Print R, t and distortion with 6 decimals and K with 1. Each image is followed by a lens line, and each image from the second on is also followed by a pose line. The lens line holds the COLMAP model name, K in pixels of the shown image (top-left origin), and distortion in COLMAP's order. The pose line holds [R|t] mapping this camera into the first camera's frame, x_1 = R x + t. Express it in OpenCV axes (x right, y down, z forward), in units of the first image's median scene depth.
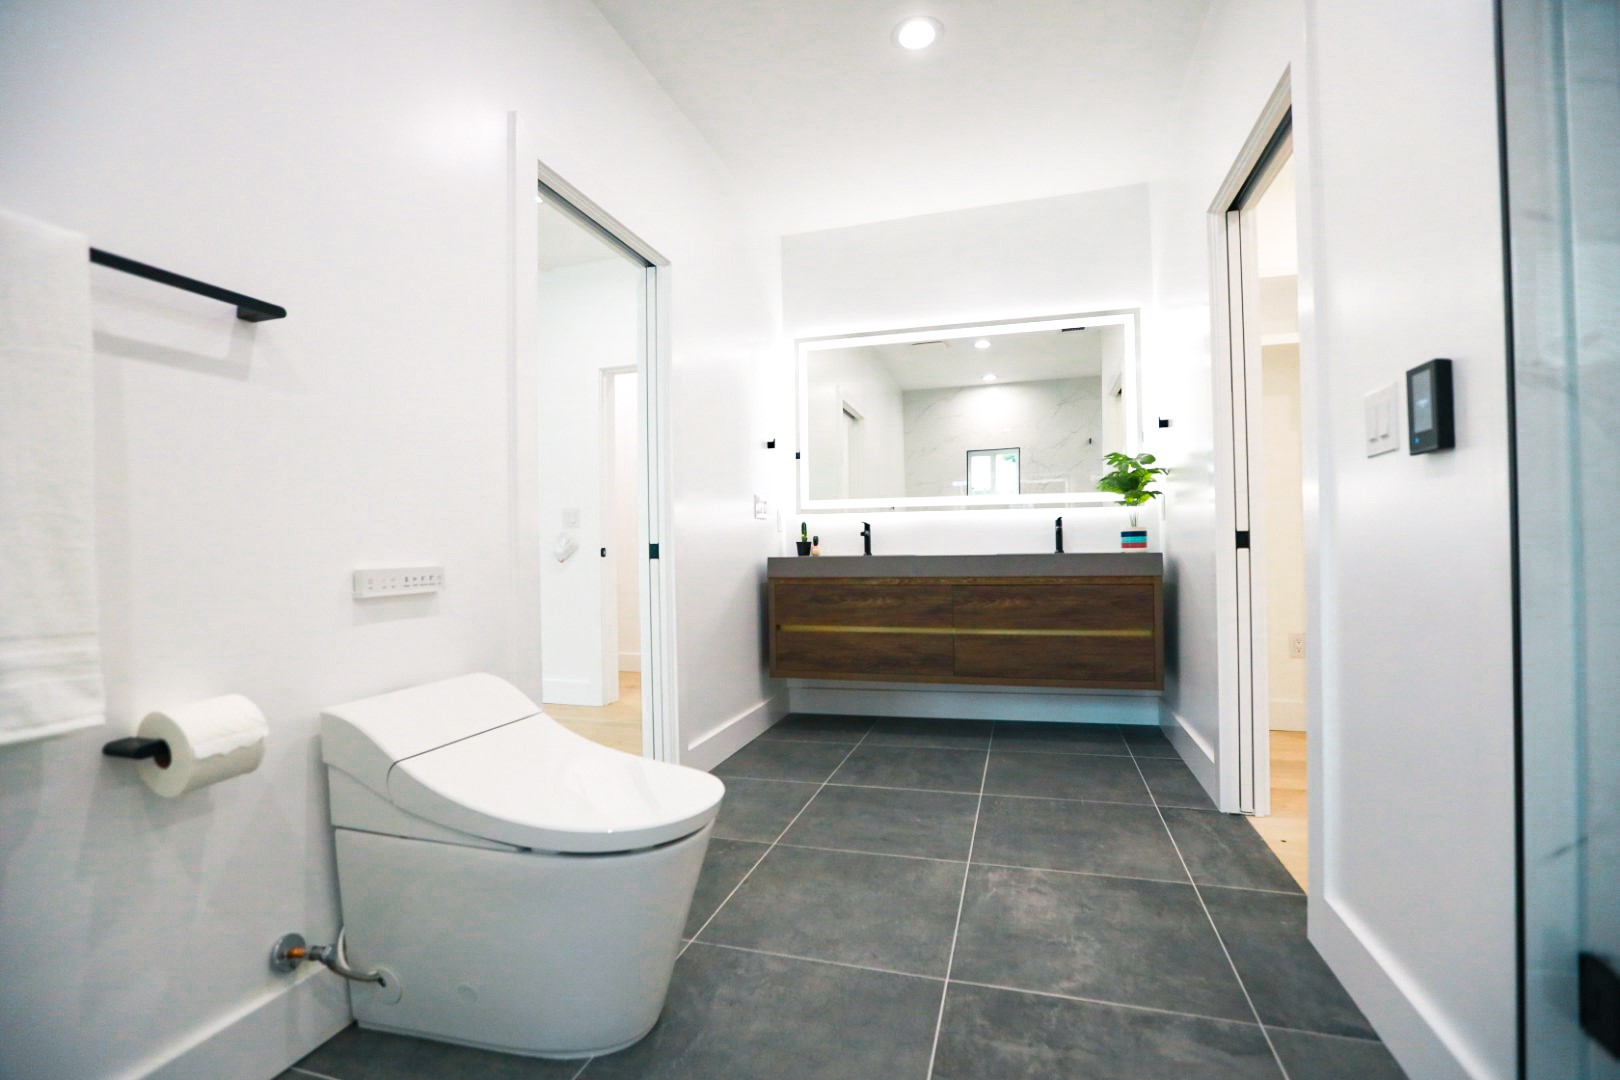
lens RADIAL K [[724.9, 0, 810.8], [0, 724.9, 538.2], [0, 0, 1]] dist [-0.023510, 0.000848]
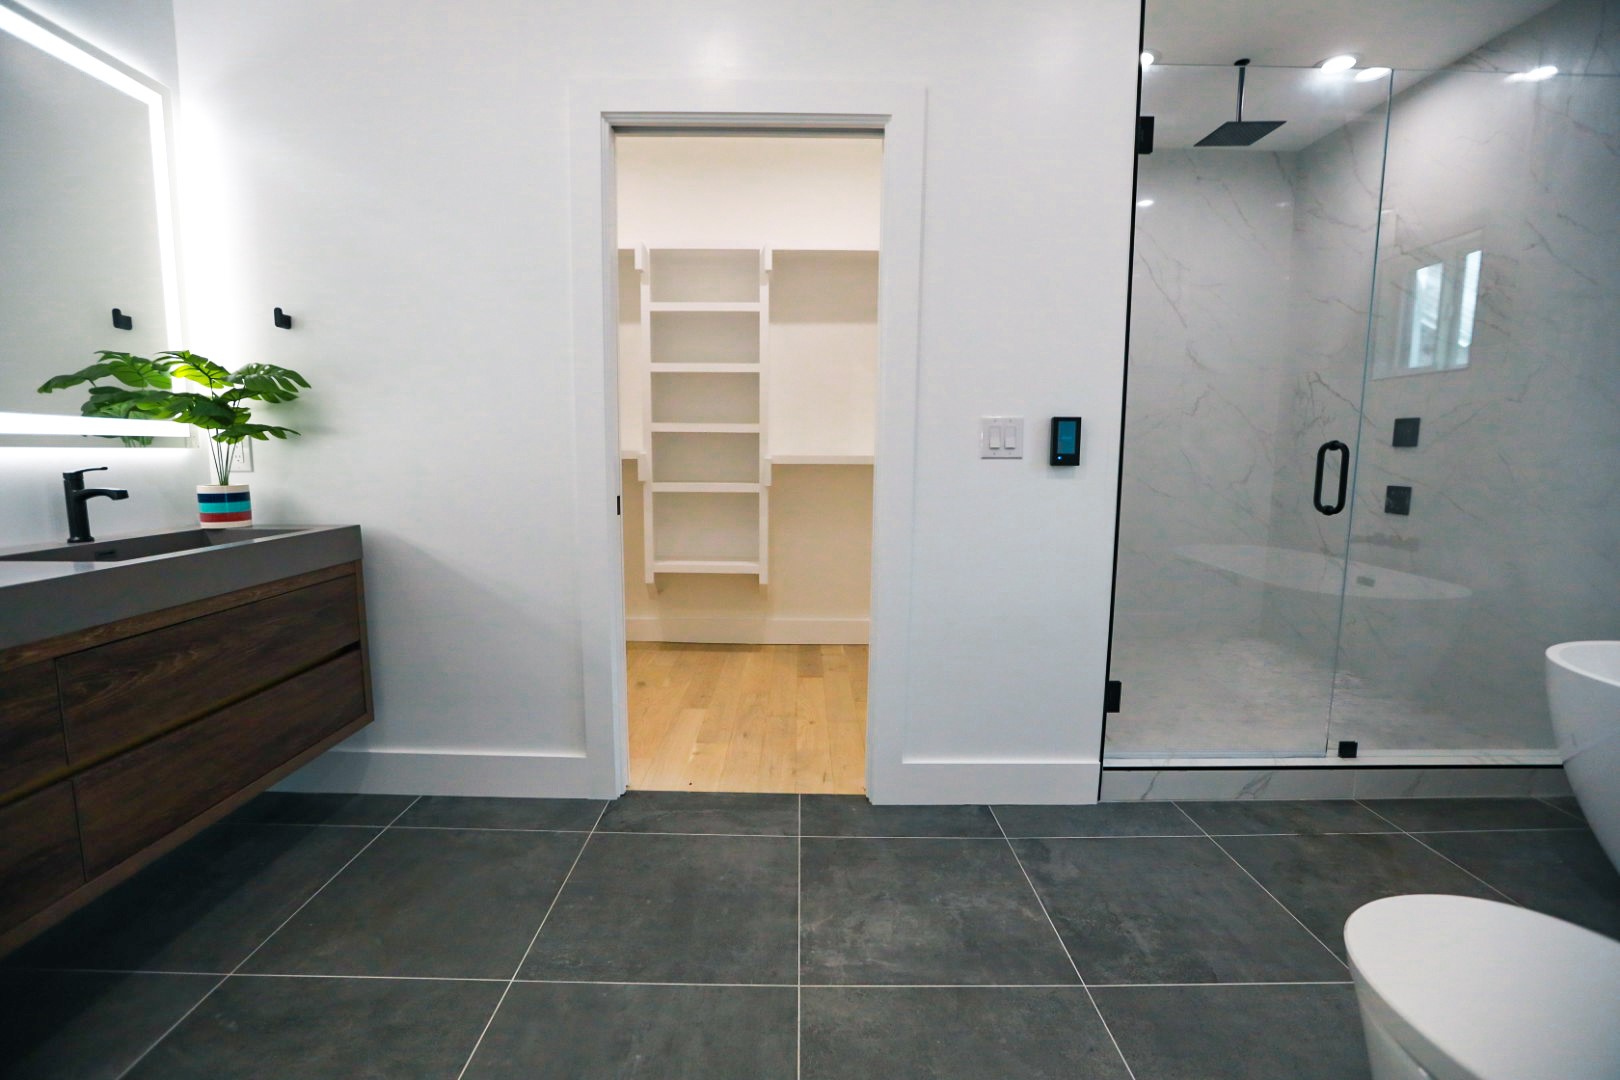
lens RADIAL K [[724.9, 0, 806.3], [0, 724.9, 540.3], [0, 0, 1]] dist [-0.023510, 0.000848]
pose [[-0.284513, -0.102267, 0.953202, -0.383649], [-0.015501, 0.994655, 0.102088, -0.057793], [-0.958547, 0.014269, -0.284578, 1.091145]]
